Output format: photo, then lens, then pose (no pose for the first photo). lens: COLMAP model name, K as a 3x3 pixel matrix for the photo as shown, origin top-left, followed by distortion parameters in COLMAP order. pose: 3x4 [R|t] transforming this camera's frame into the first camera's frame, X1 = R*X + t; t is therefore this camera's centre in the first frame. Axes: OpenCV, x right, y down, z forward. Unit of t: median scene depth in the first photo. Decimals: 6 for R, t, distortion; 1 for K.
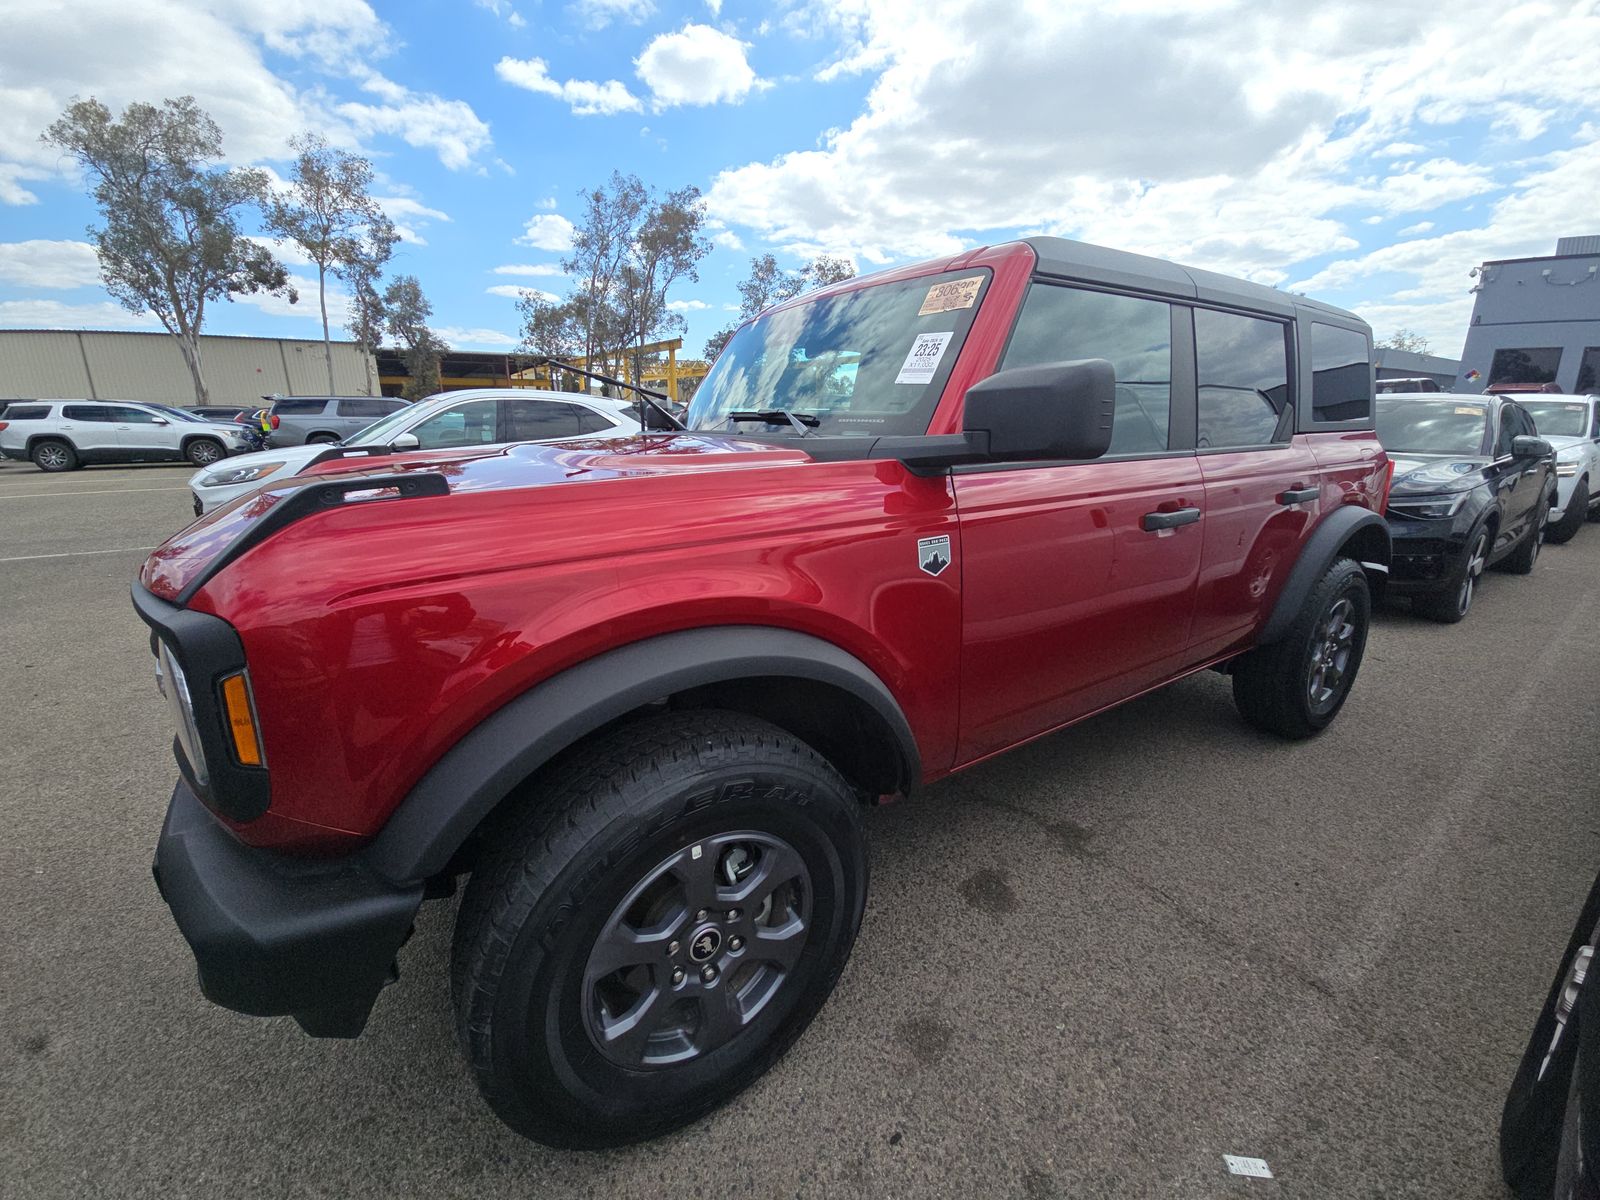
lens RADIAL K [[647.2, 0, 791.8], [0, 647.2, 592.4], [0, 0, 1]] dist [0.039011, -0.024336]
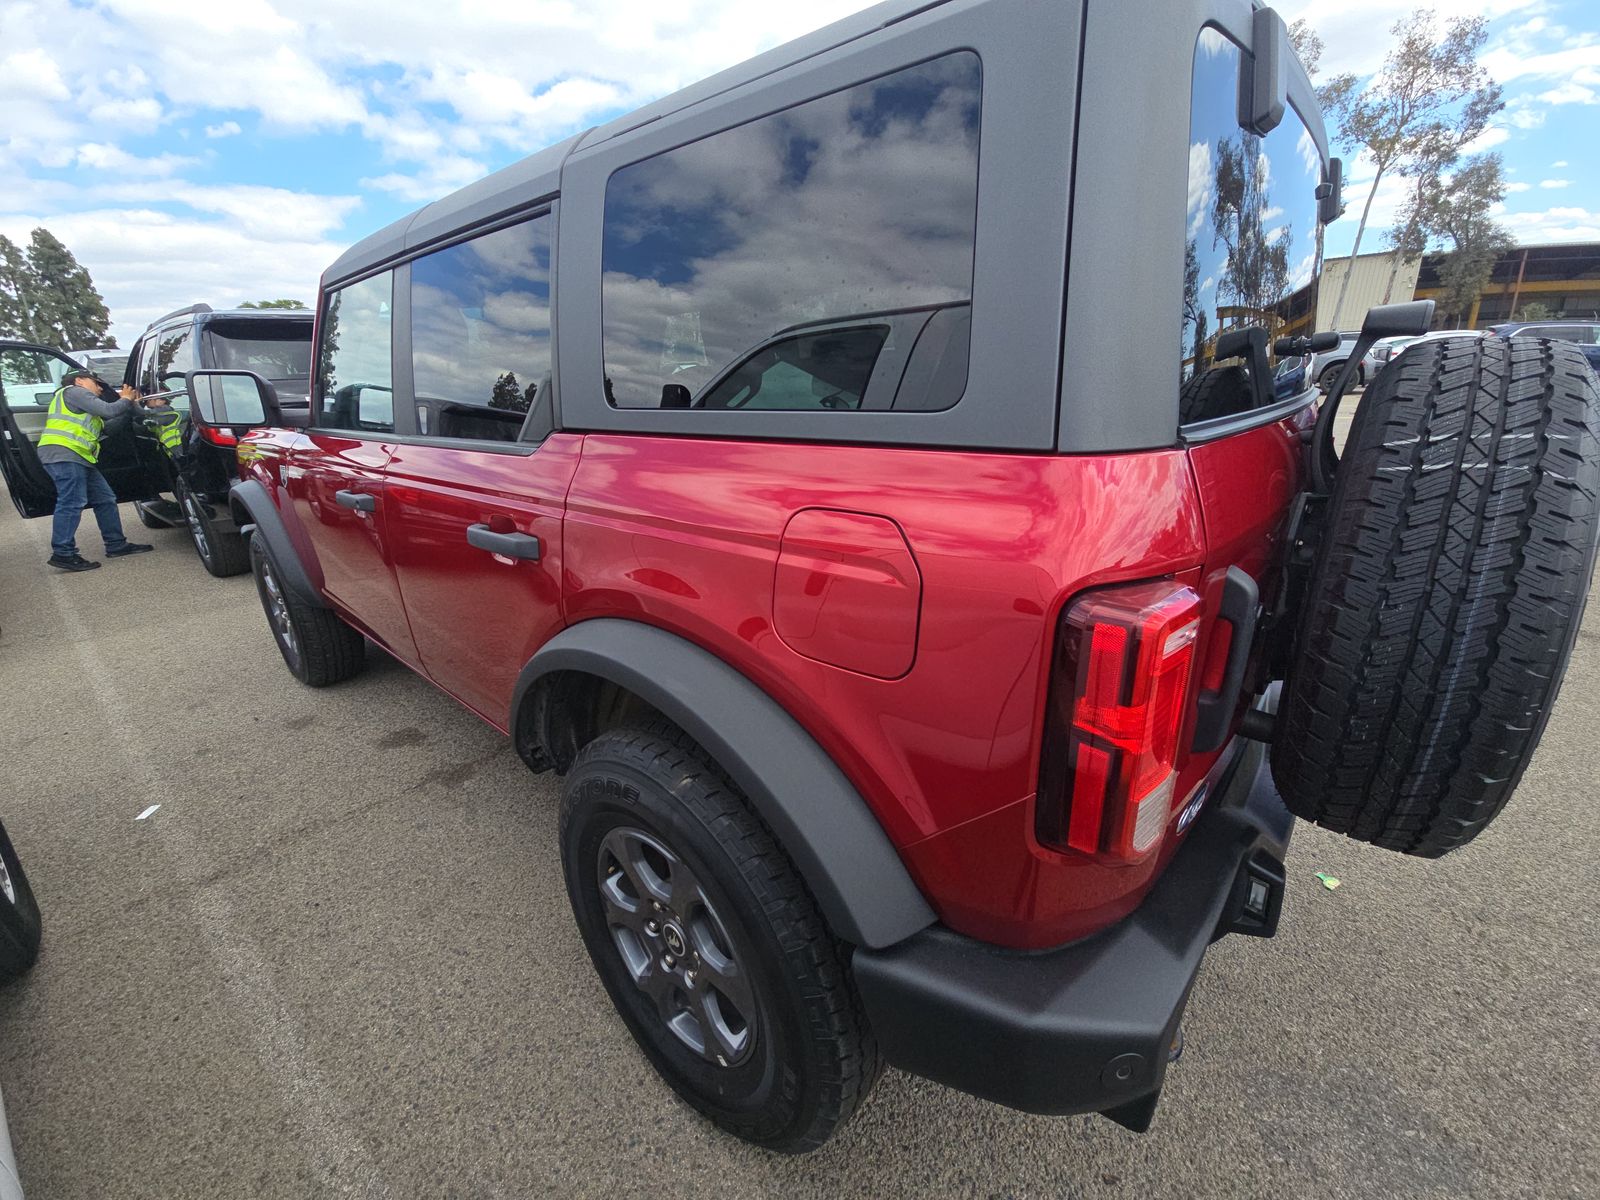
lens RADIAL K [[647.2, 0, 791.8], [0, 647.2, 592.4], [0, 0, 1]] dist [0.039011, -0.024336]
pose [[0.243573, 0.308096, -0.919646, 1.615472], [-0.210919, 0.942337, 0.259834, -0.361413], [0.946671, 0.130683, 0.294511, 1.268635]]
